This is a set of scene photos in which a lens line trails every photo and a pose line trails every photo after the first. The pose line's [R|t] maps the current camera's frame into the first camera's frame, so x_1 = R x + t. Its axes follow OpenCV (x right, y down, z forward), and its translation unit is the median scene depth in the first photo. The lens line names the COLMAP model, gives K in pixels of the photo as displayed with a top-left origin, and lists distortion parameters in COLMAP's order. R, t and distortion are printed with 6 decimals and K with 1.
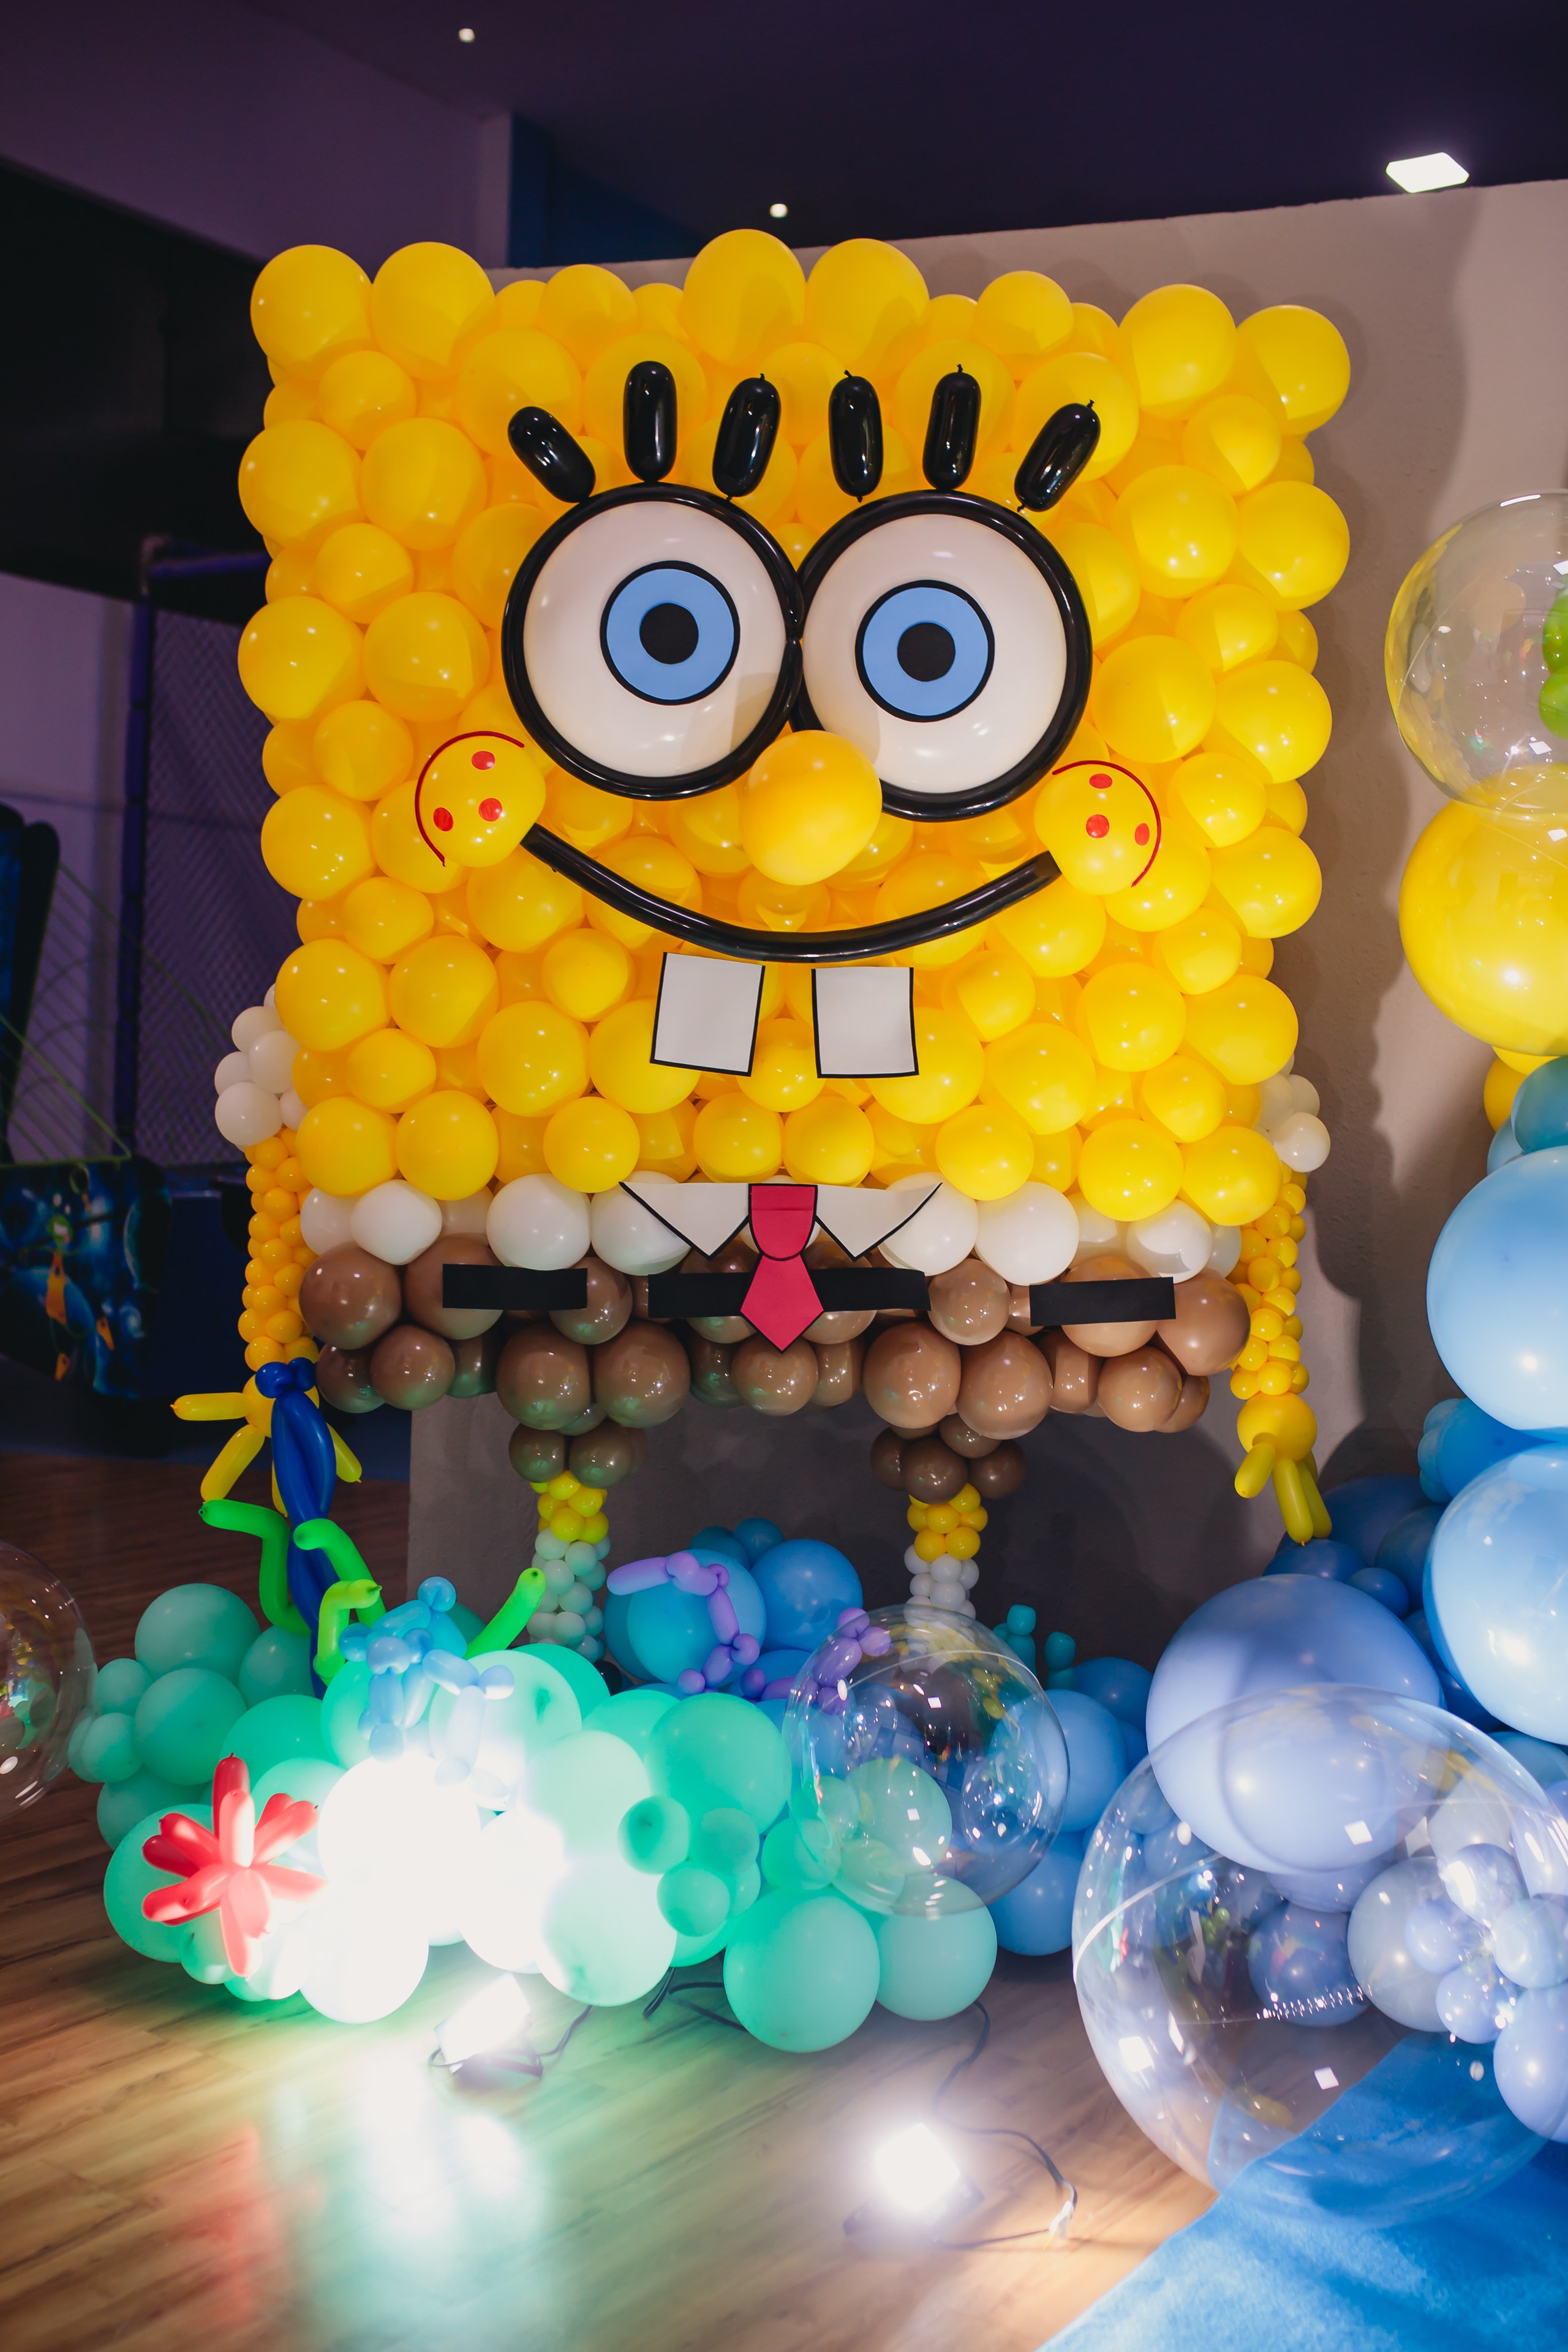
lens RADIAL K [[2418.1, 0, 790.9], [0, 2418.1, 1275.1], [0, 0, 1]] dist [-0.053023, 0.052090]
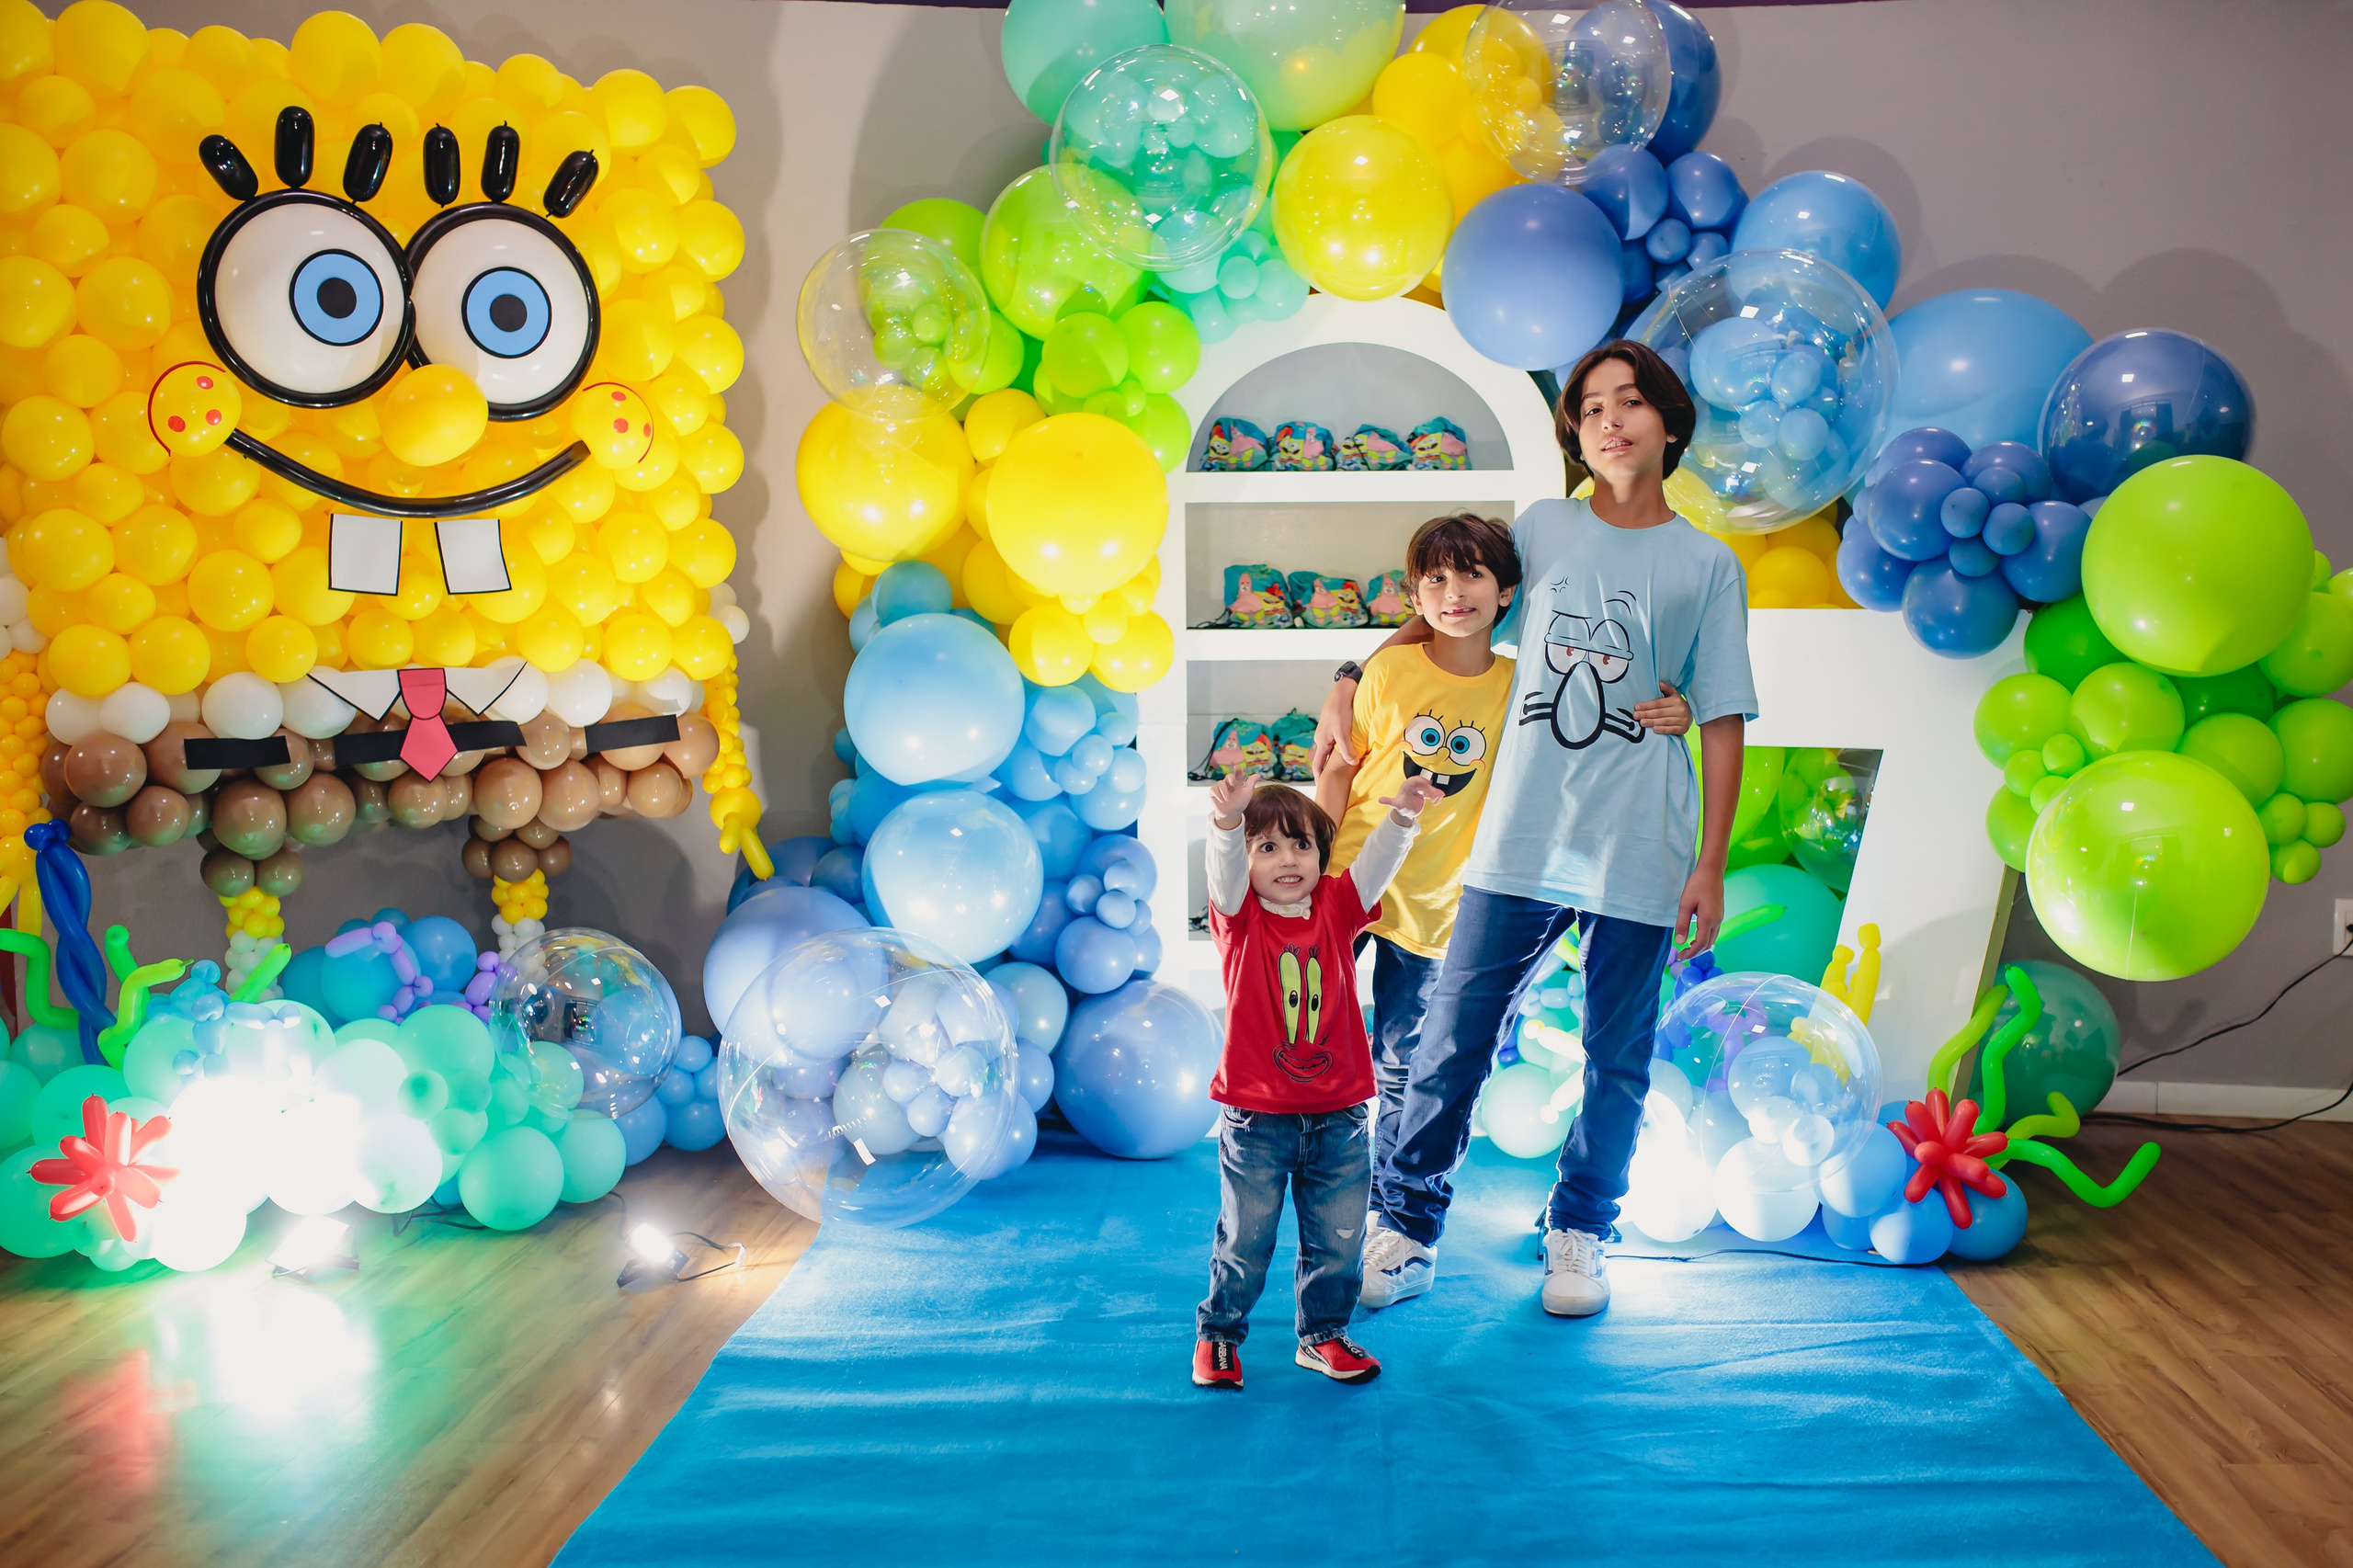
lens RADIAL K [[2419.0, 0, 1250.9], [0, 2419.0, 842.0], [0, 0, 1]] dist [-0.053023, 0.052090]
pose [[0.834651, -0.095829, 0.542378, -0.385241], [0.082385, 0.995391, 0.049089, 0.037343], [-0.544583, 0.003712, 0.838699, -0.503309]]
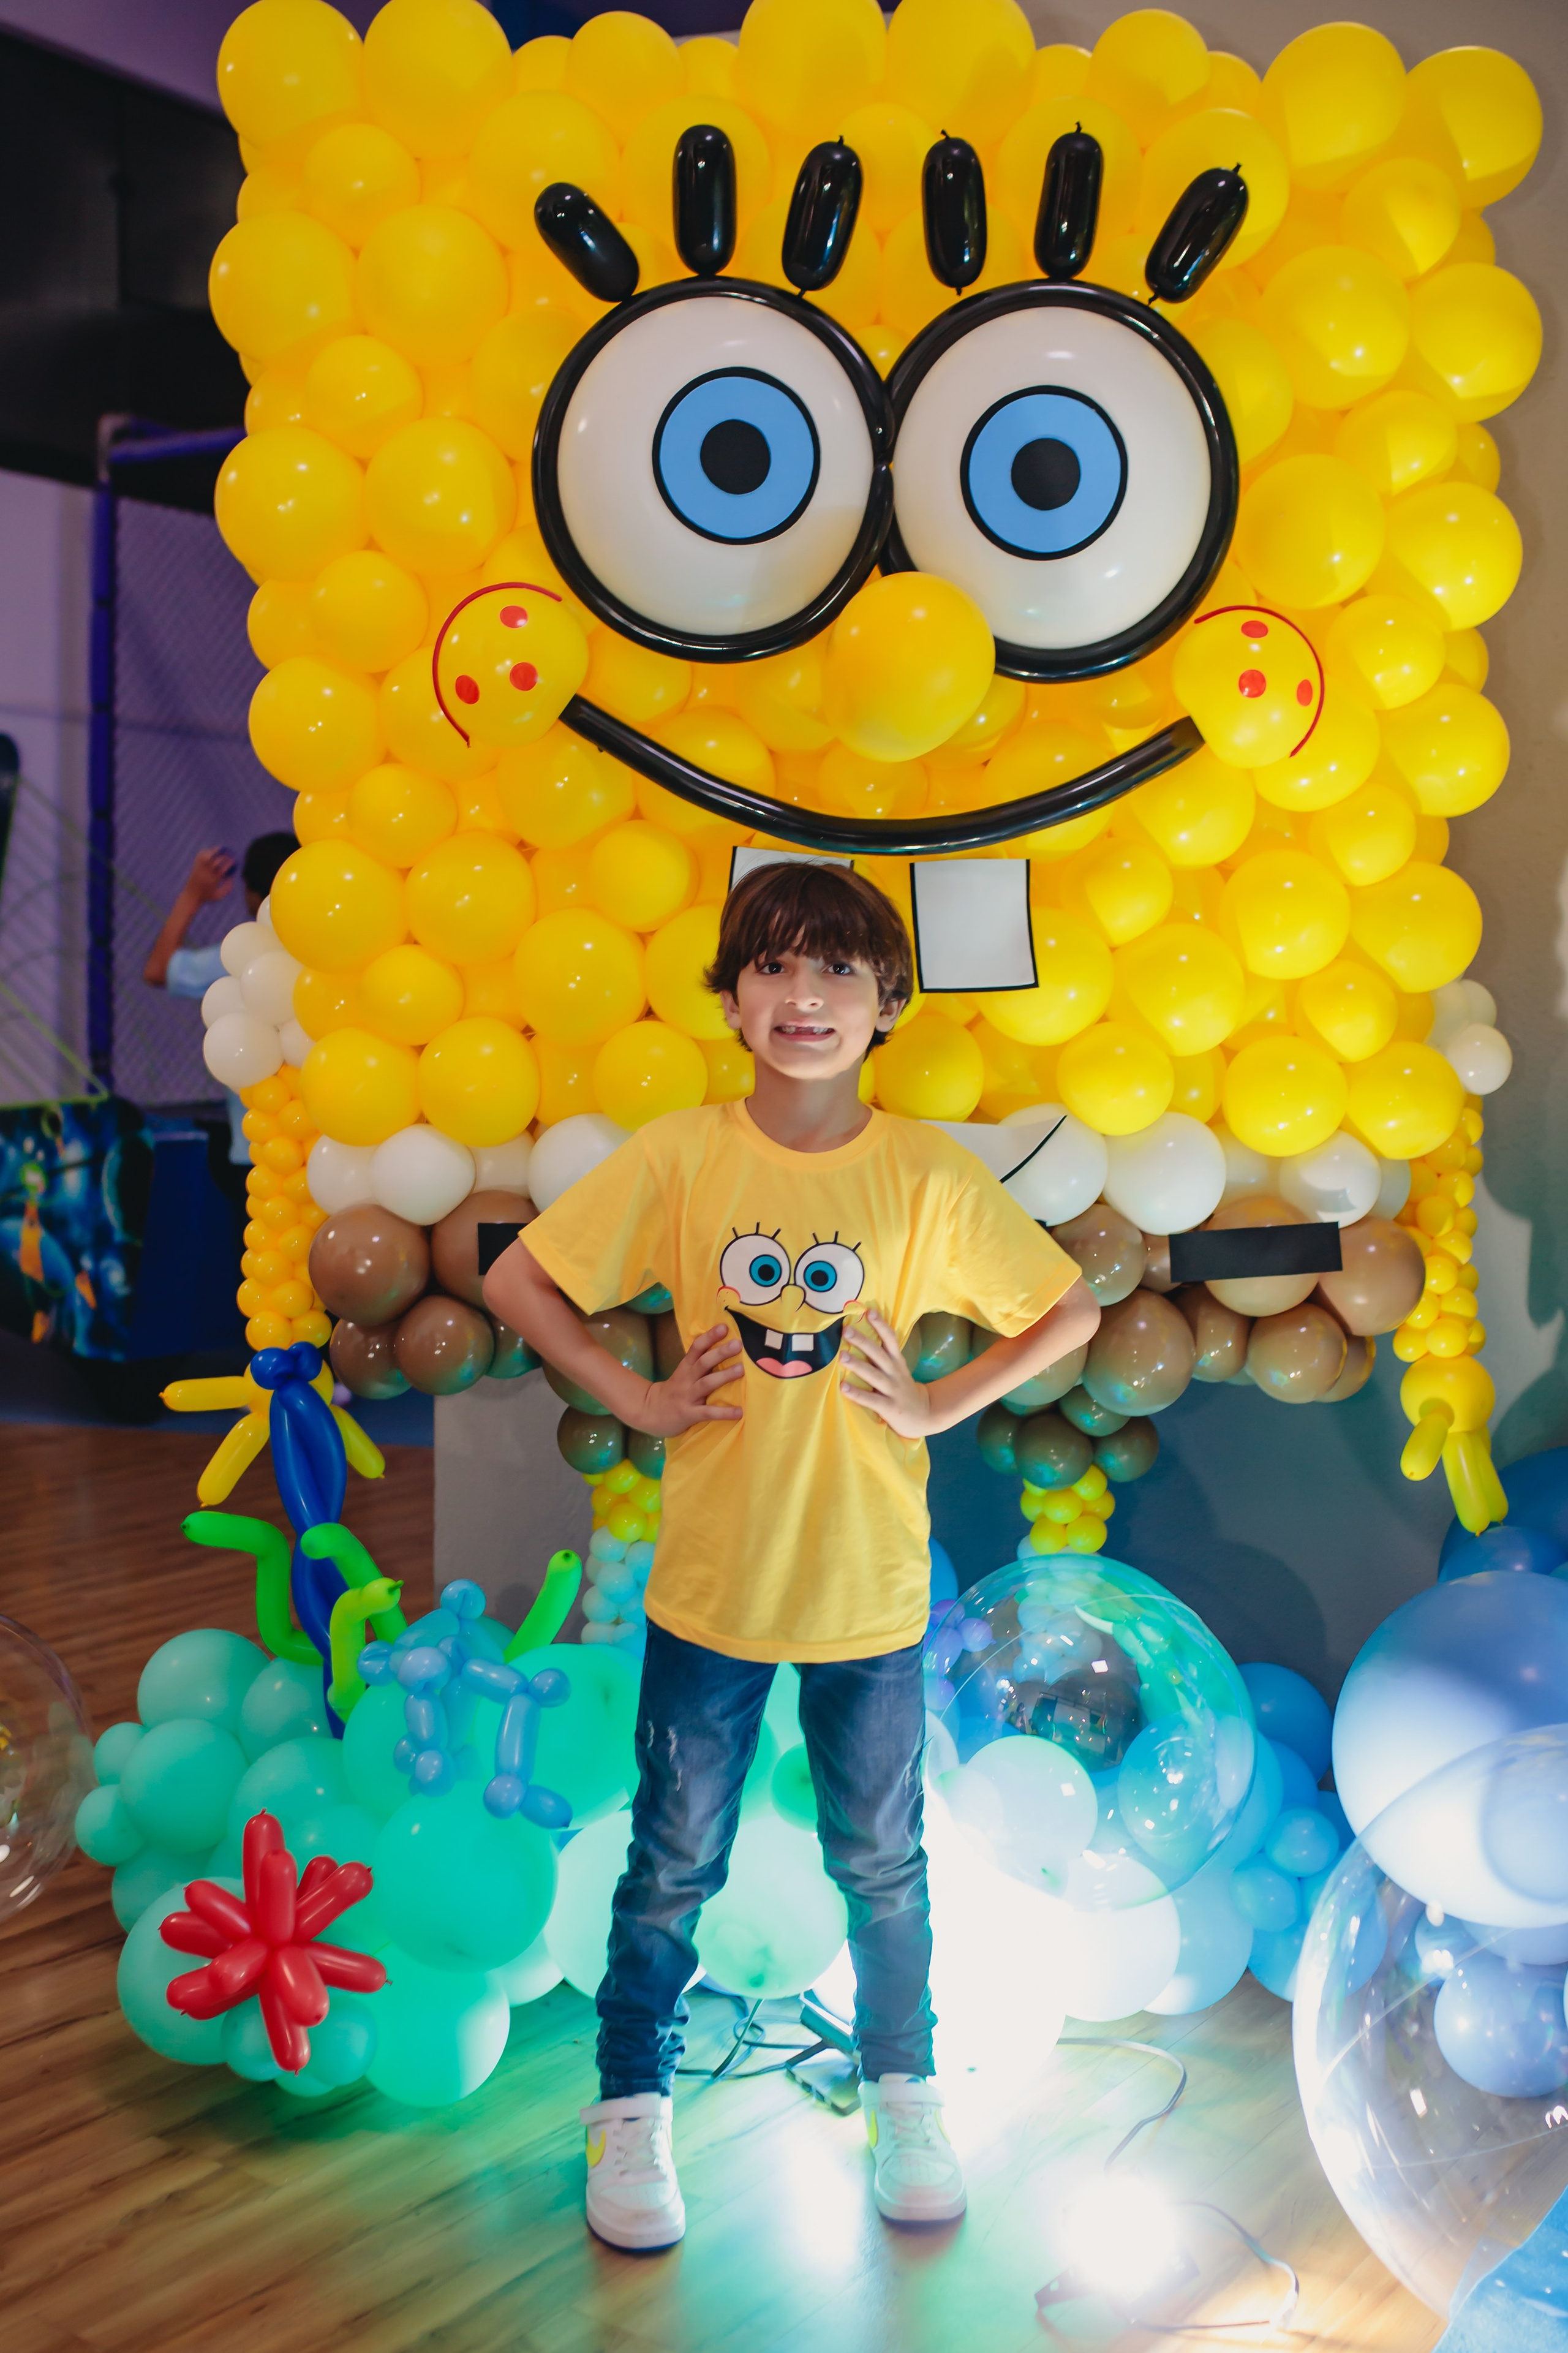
lens RADIAL K [[2509.8, 0, 785.0], [0, 2509.8, 1322.3], [0, 0, 1]] dist [-0.044373, 0.031998]
pose [[0.999808, -0.018624, -0.006070, -0.031630], [0.018892, 0.998683, 0.047707, -0.009615], [0.005173, -0.047813, 0.998843, 0.120801]]
